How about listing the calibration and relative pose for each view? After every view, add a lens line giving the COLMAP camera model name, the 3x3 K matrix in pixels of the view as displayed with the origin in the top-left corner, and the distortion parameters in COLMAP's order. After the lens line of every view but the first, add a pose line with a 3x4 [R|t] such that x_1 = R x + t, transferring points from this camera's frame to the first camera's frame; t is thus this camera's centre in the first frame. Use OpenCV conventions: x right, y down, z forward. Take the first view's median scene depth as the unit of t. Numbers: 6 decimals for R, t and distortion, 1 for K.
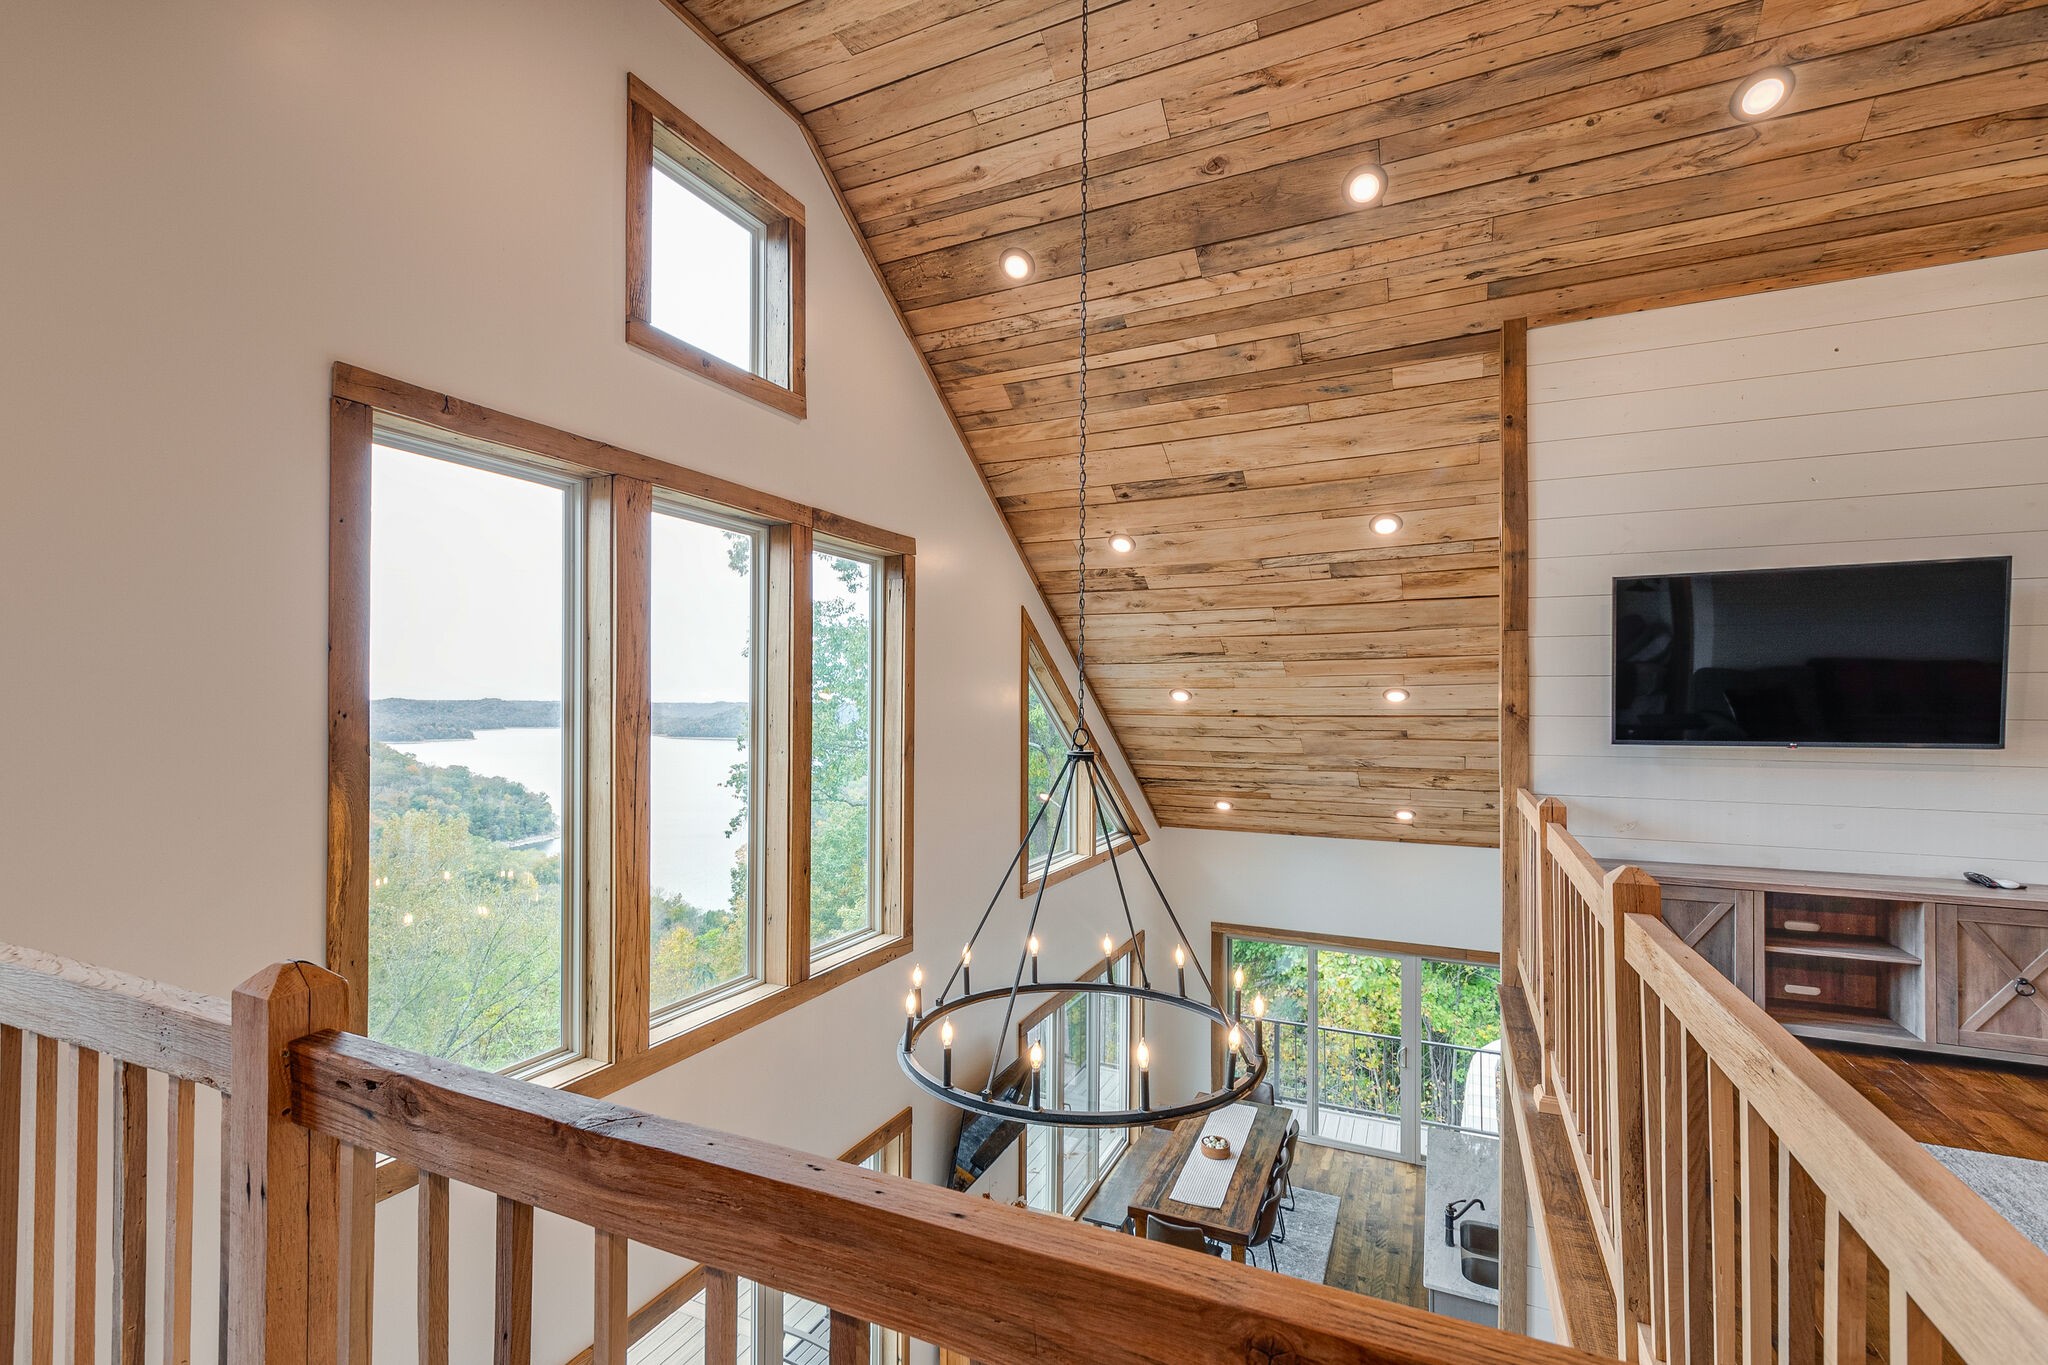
lens RADIAL K [[900.7, 0, 1022.3], [0, 900.7, 696.2], [0, 0, 1]] dist [-0.000995, -0.000550]
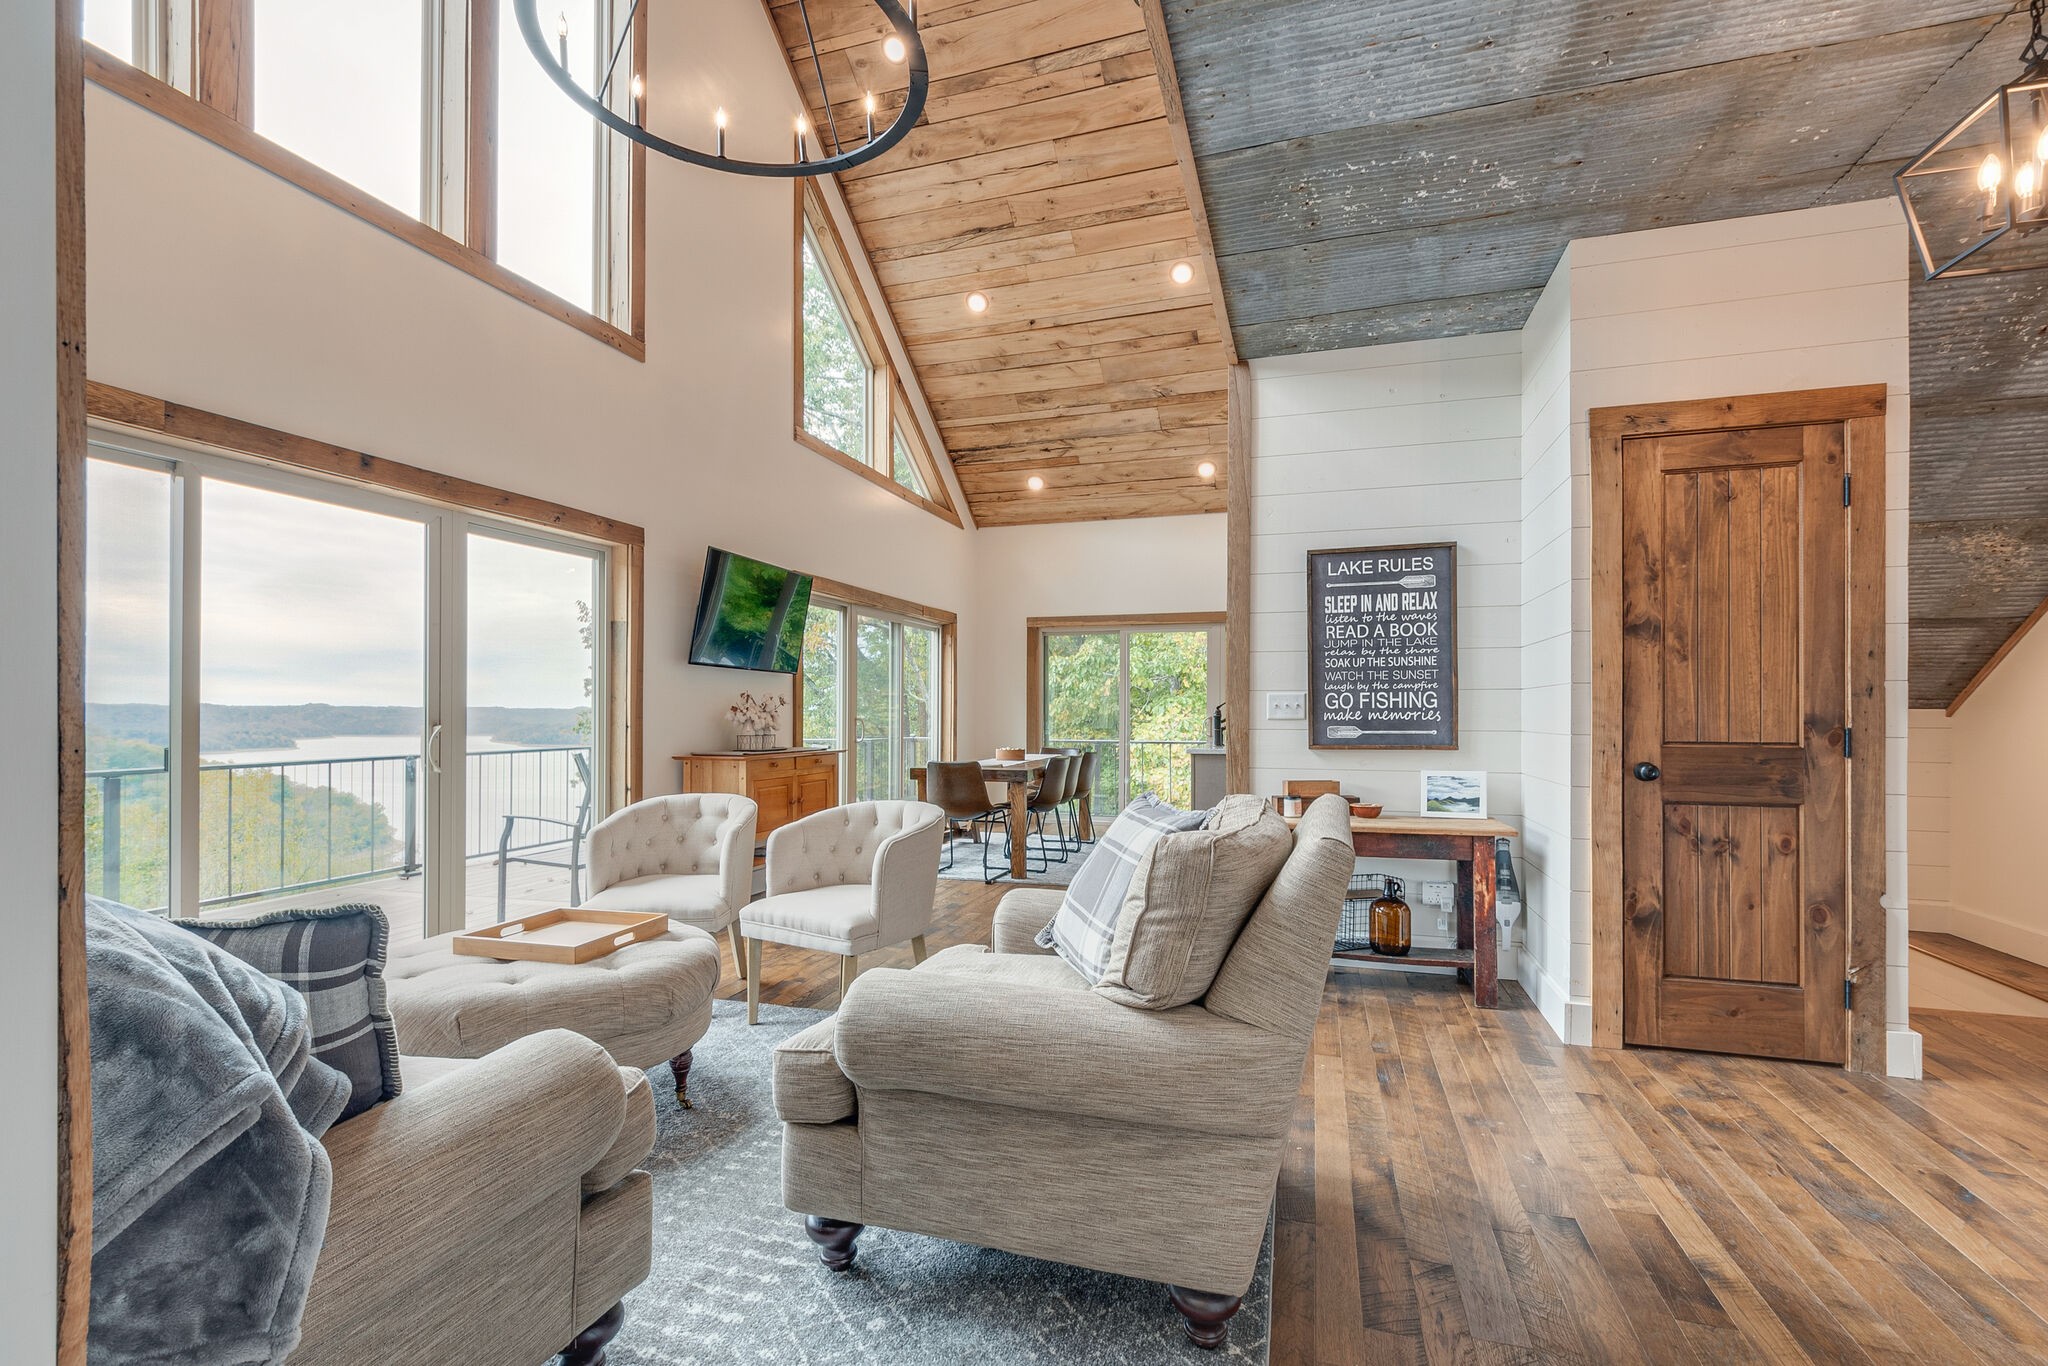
lens RADIAL K [[912.6, 0, 1025.8], [0, 912.6, 705.4], [0, 0, 1]] dist [0.001537, -0.004147]
pose [[0.991842, -0.001135, 0.127468, 0.175623], [0.000489, 0.999987, 0.005097, 0.749283], [-0.127473, -0.004994, 0.991830, 0.014053]]
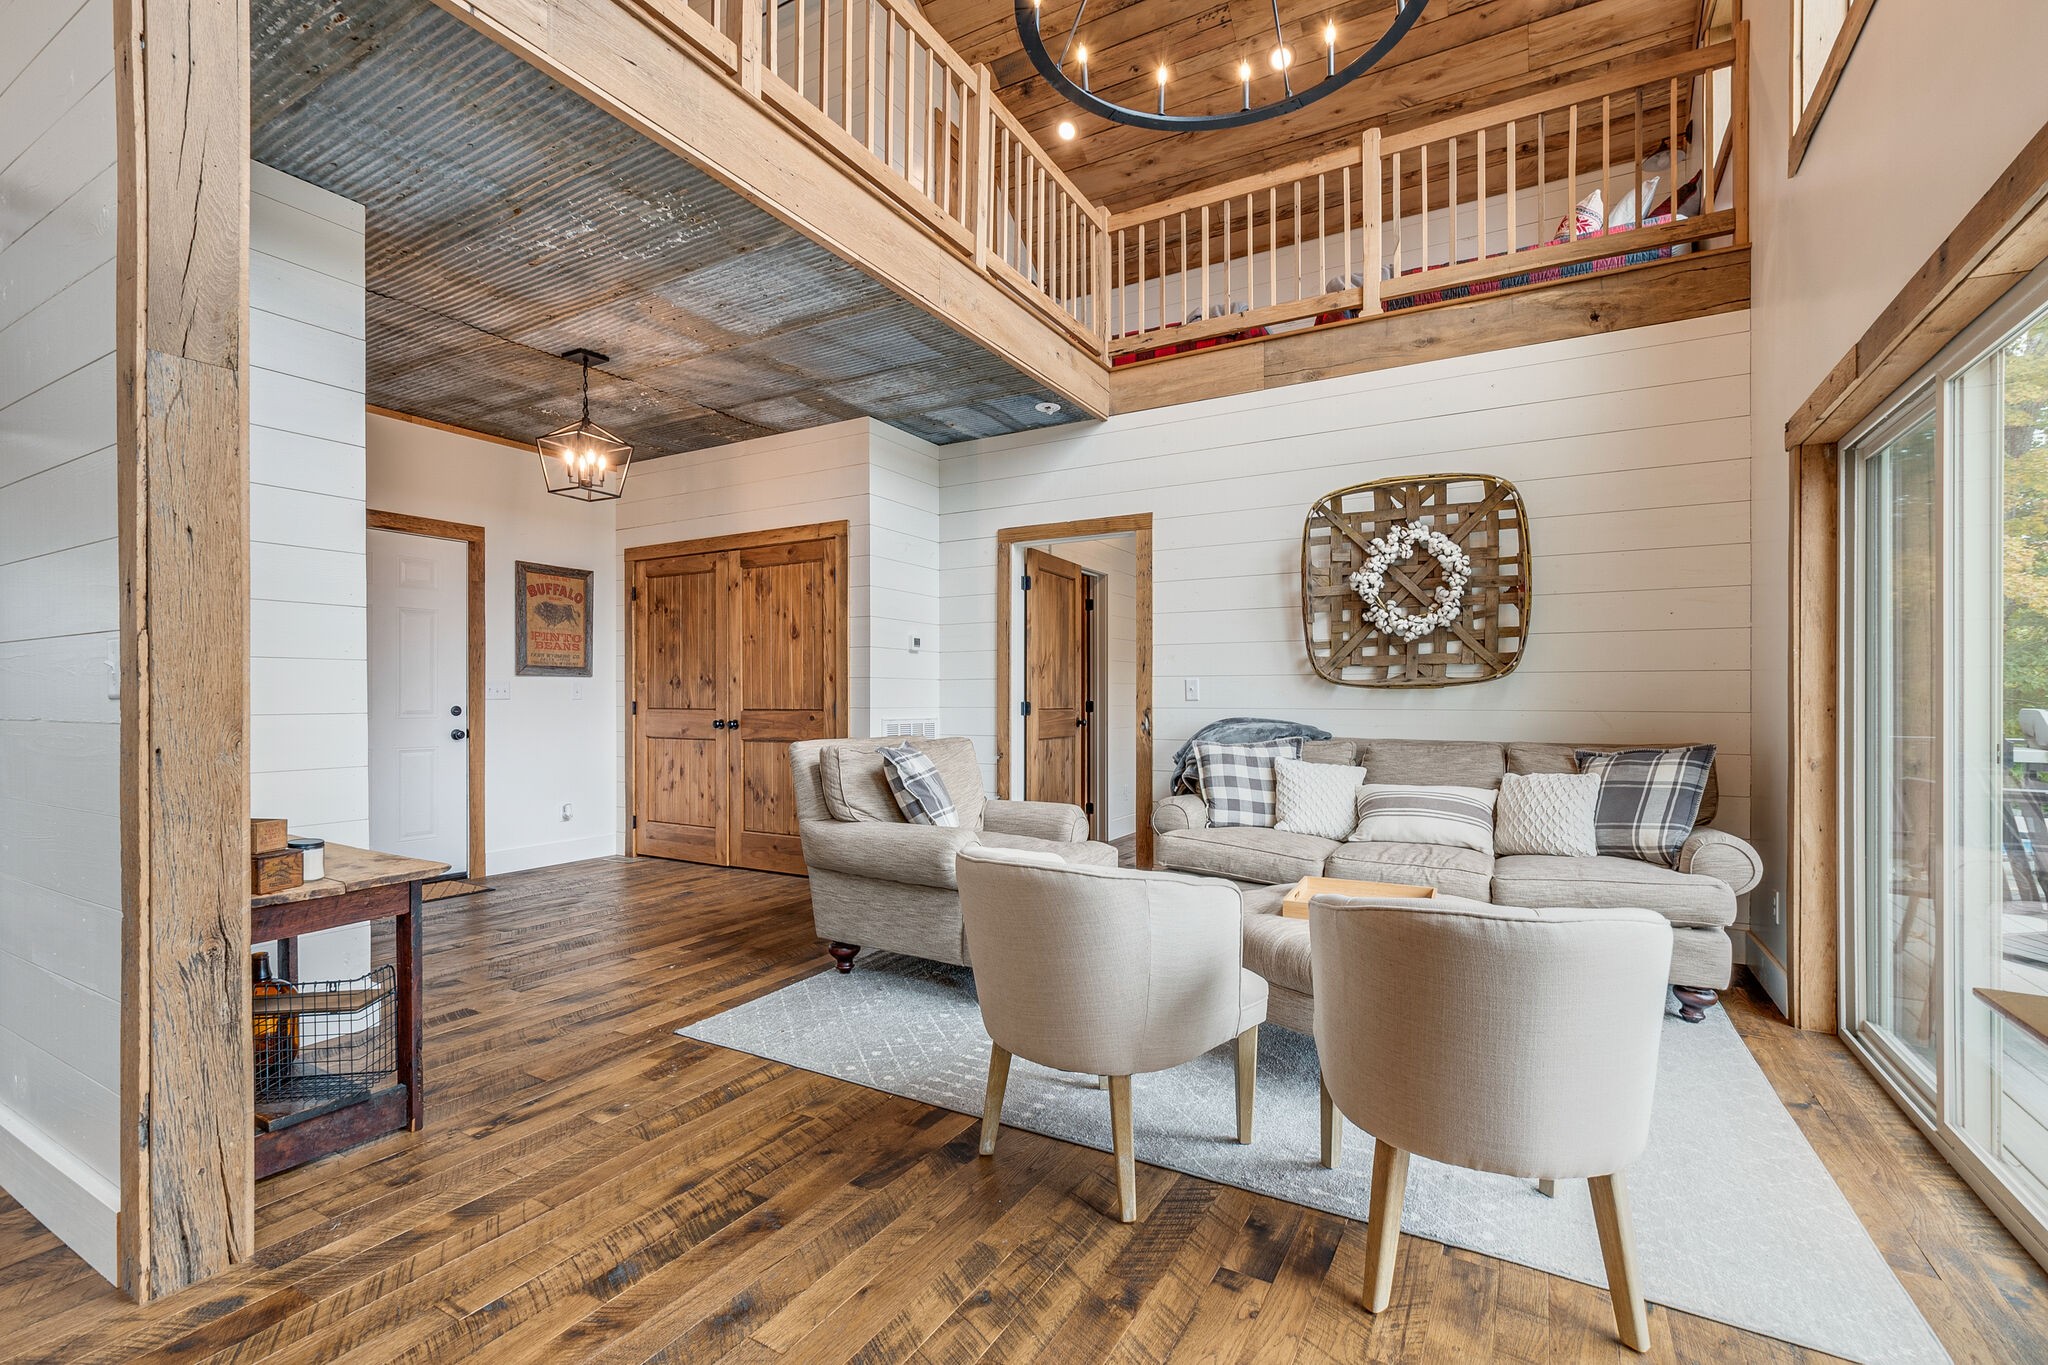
lens RADIAL K [[909.4, 0, 1014.7], [0, 909.4, 700.8], [0, 0, 1]] dist [-0.001334, -0.000361]
pose [[-0.995539, -0.004787, 0.094234, 0.129823], [-0.005719, 0.999937, -0.009627, 0.771339], [-0.094182, -0.010123, -0.995504, 1.352222]]
